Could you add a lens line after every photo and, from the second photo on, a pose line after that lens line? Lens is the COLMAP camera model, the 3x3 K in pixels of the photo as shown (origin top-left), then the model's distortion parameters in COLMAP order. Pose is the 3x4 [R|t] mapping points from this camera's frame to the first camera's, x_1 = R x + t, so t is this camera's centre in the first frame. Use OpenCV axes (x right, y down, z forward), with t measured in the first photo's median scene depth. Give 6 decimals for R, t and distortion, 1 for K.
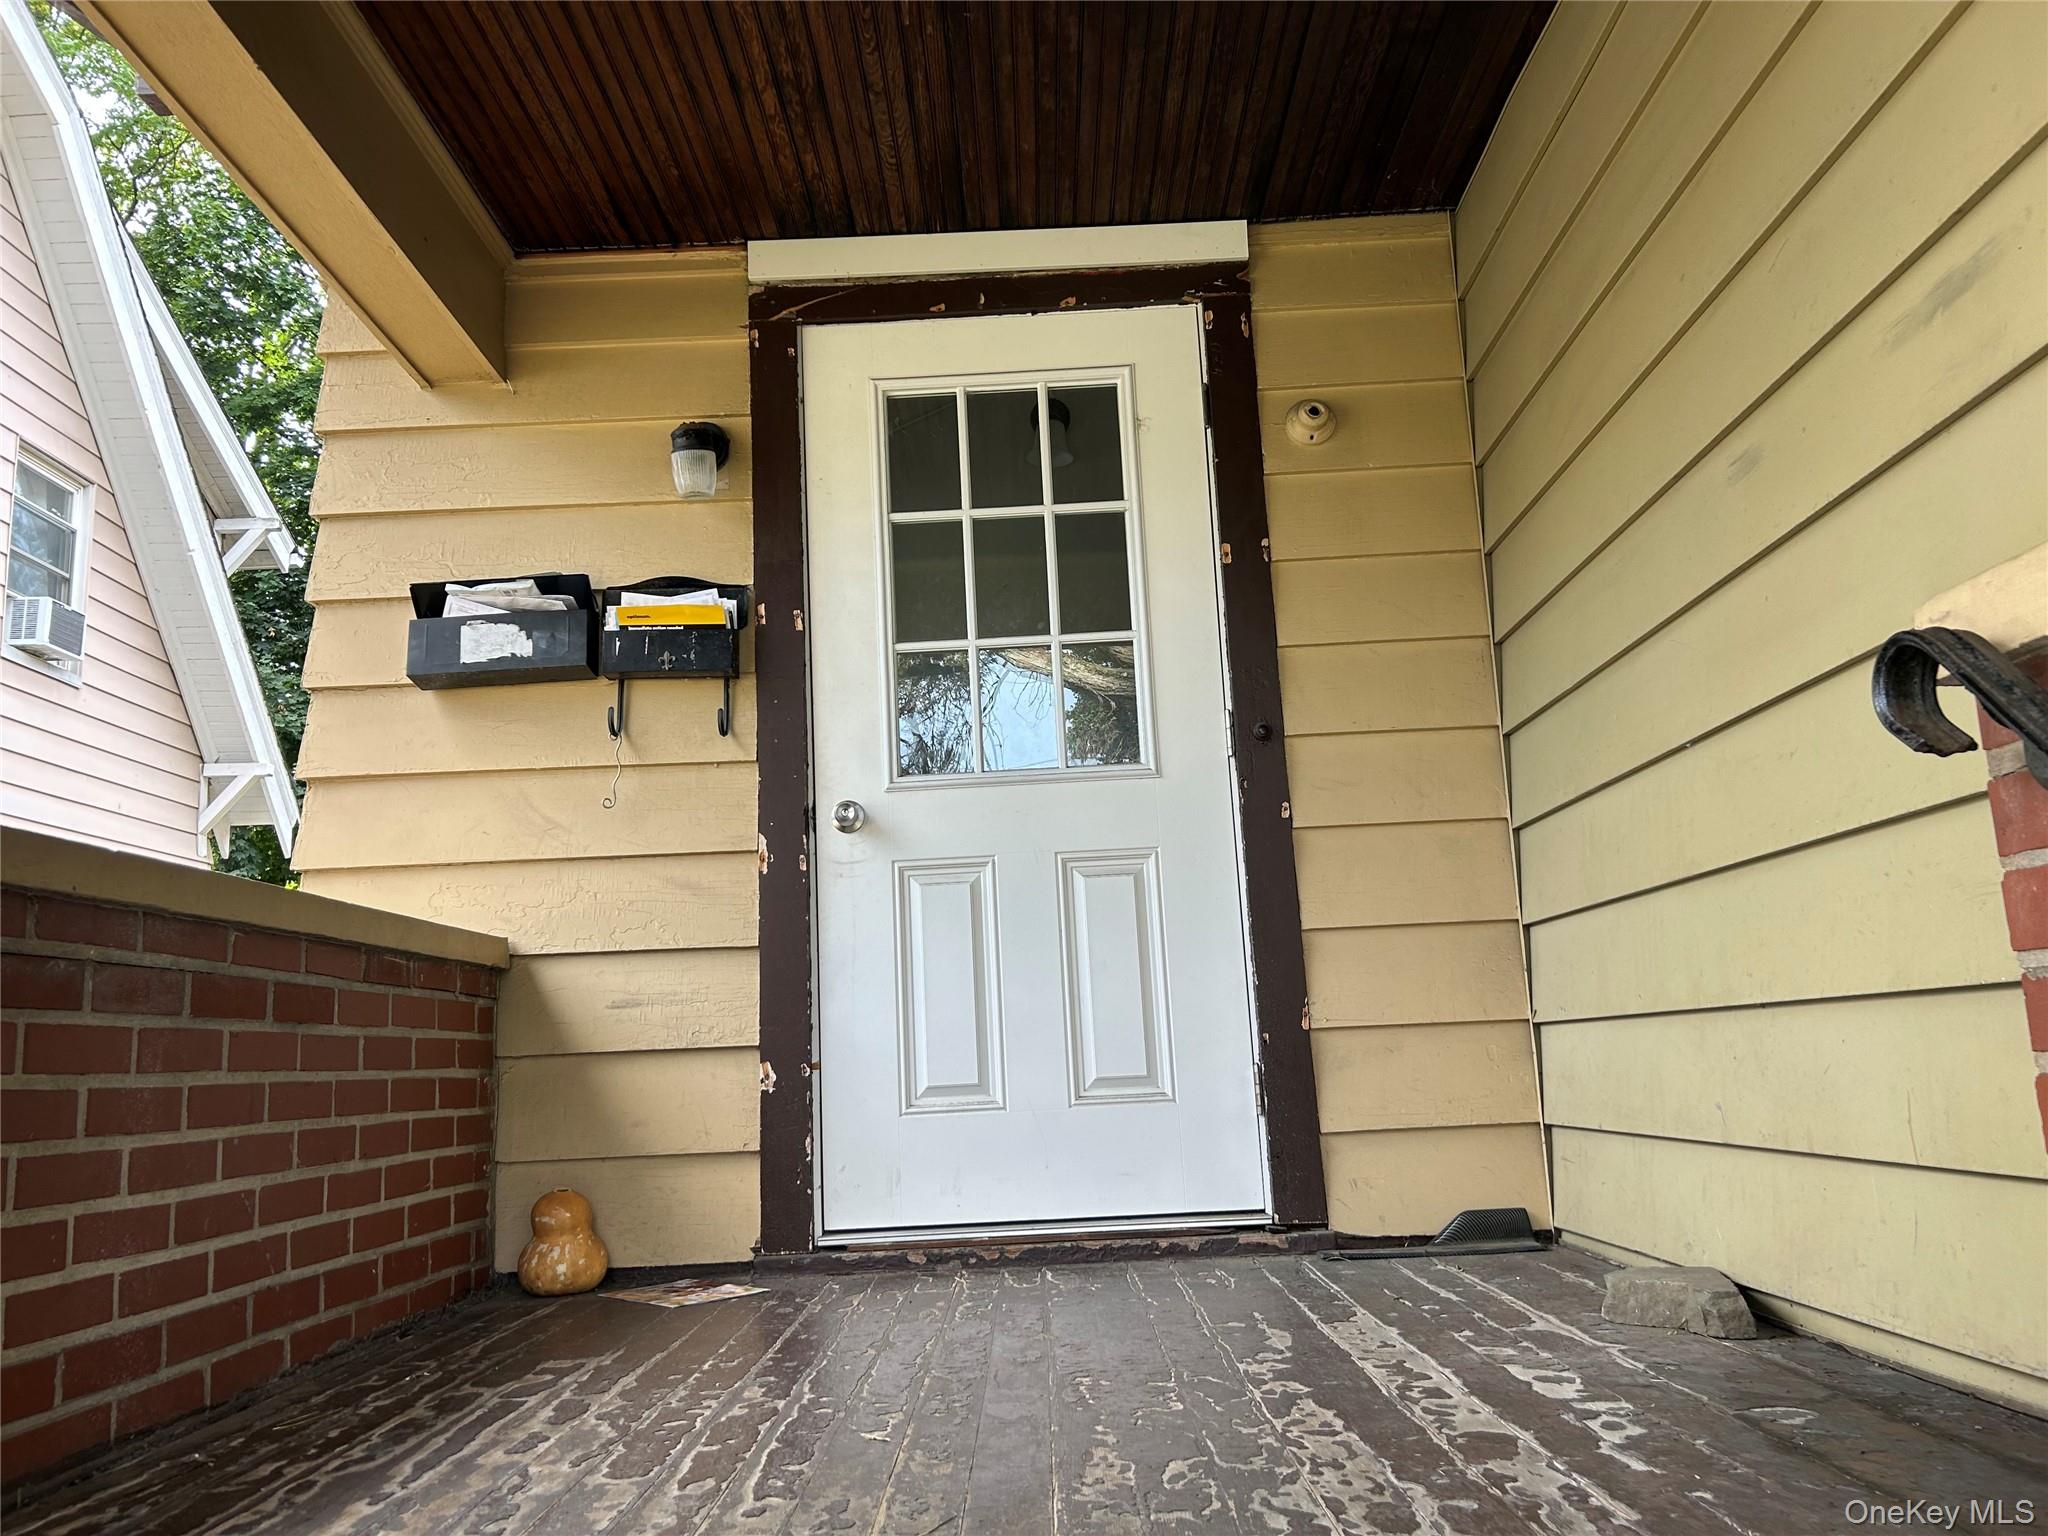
lens RADIAL K [[1538.9, 0, 1024.0], [0, 1538.9, 768.0], [0, 0, 1]] dist [0.040363, -0.038221]
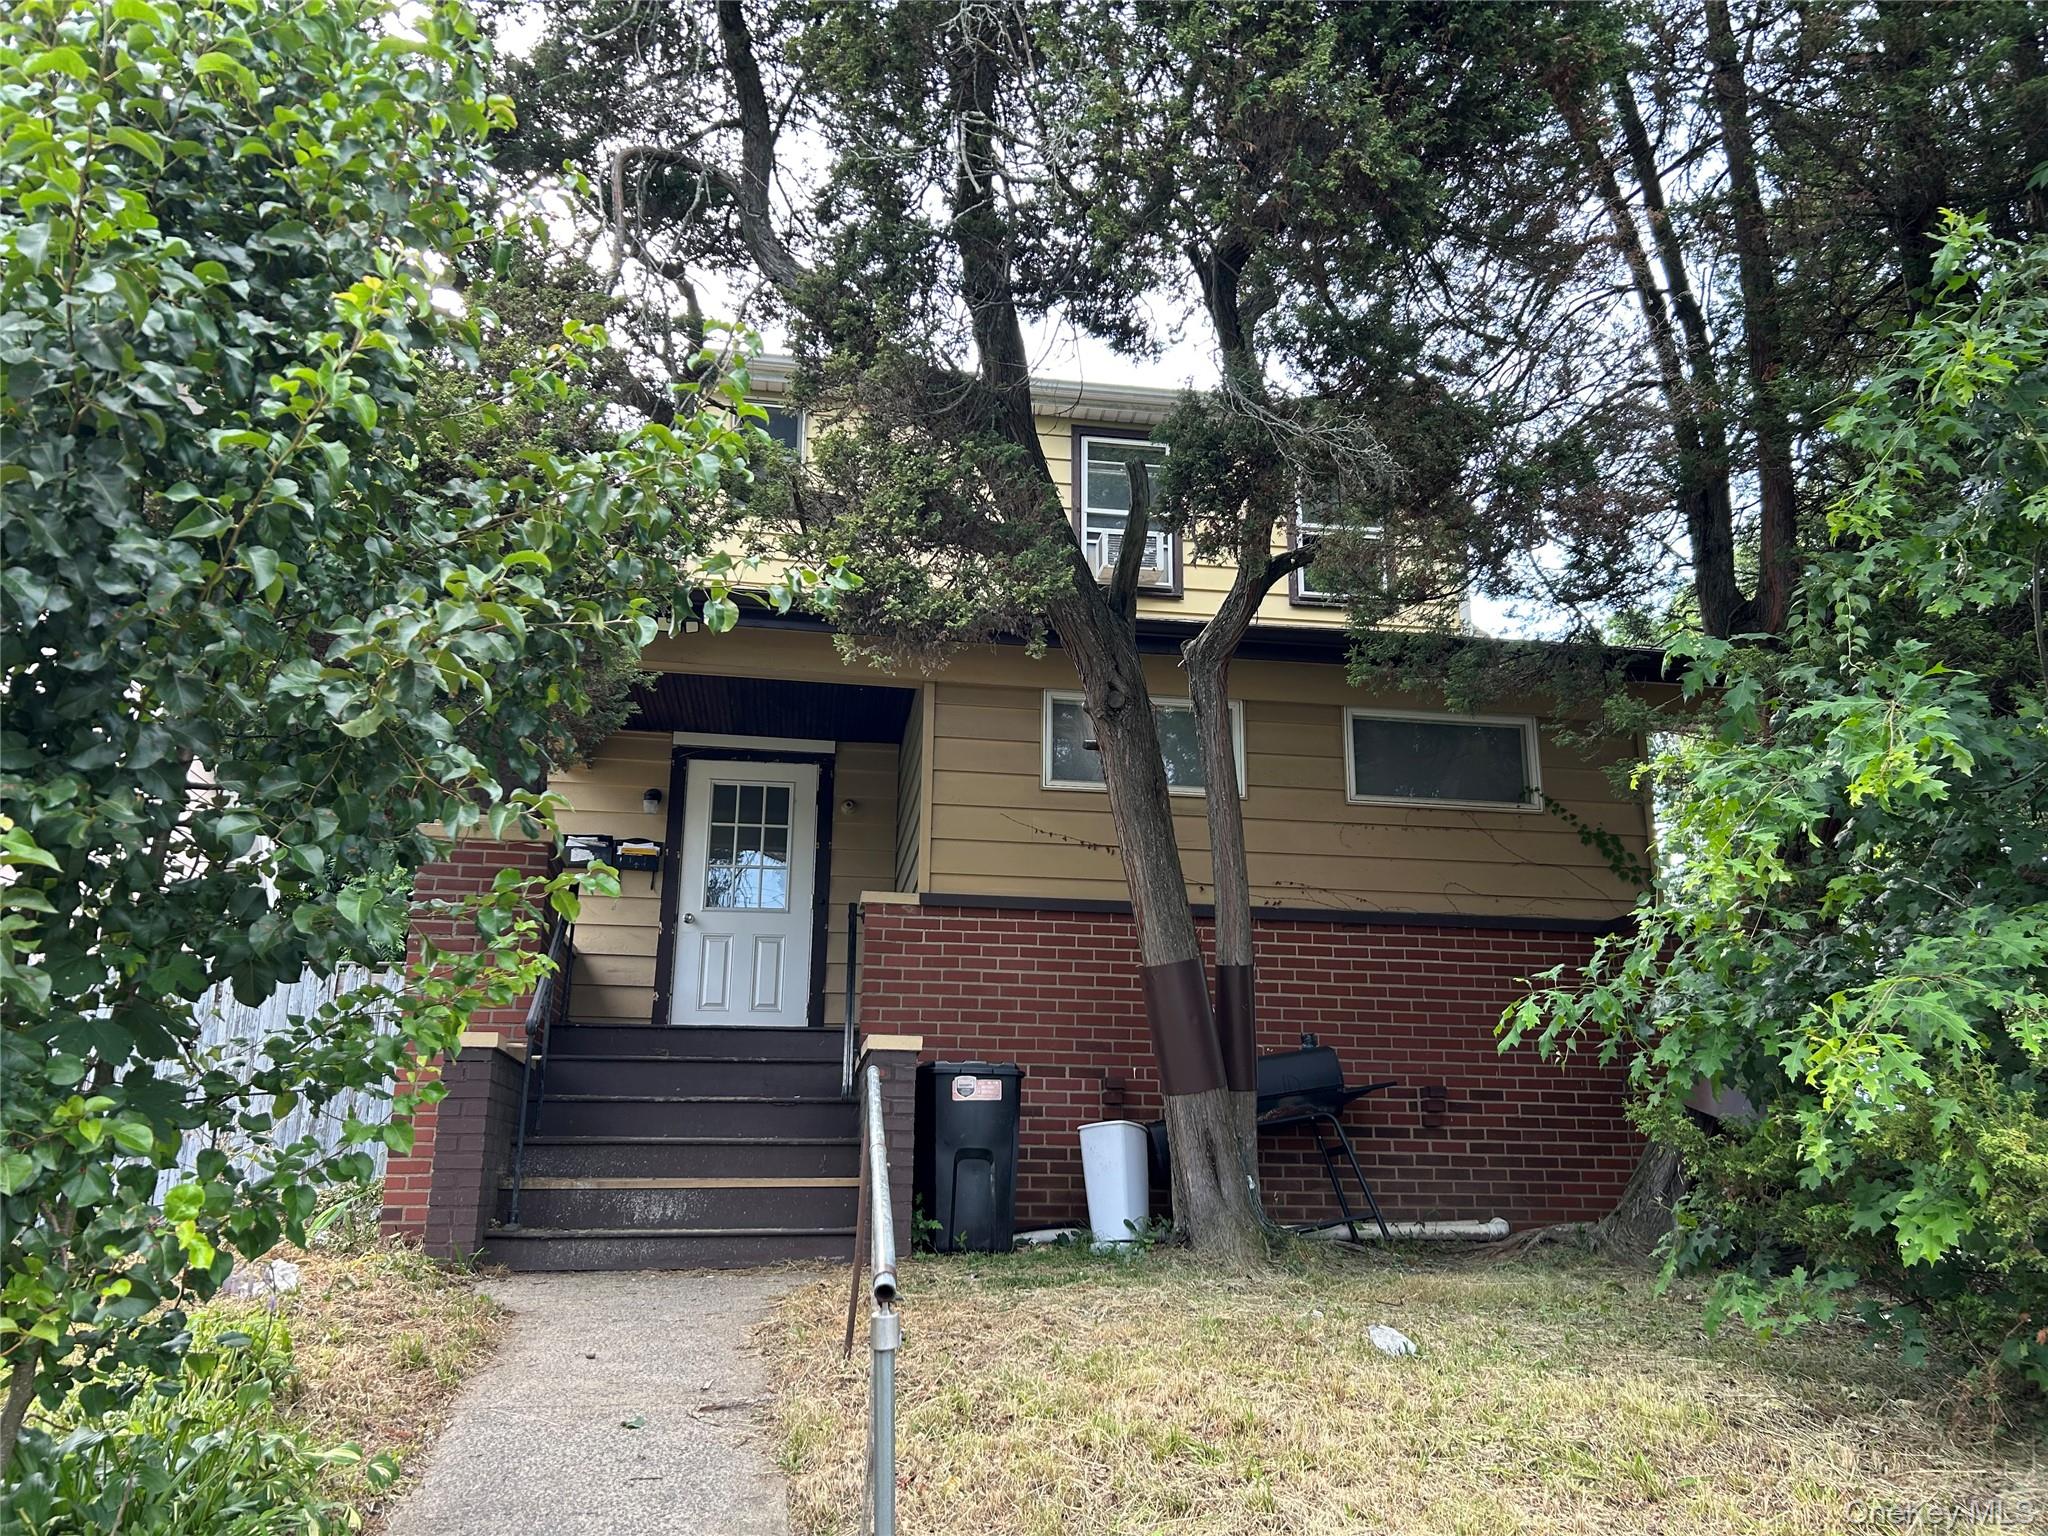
lens RADIAL K [[1538.9, 0, 1024.0], [0, 1538.9, 768.0], [0, 0, 1]] dist [0.040363, -0.038221]
pose [[0.987104, 0.097096, 0.127269, 0.129527], [-0.084760, 0.991470, -0.099007, -0.019804], [-0.135797, 0.086943, 0.986914, -2.166917]]
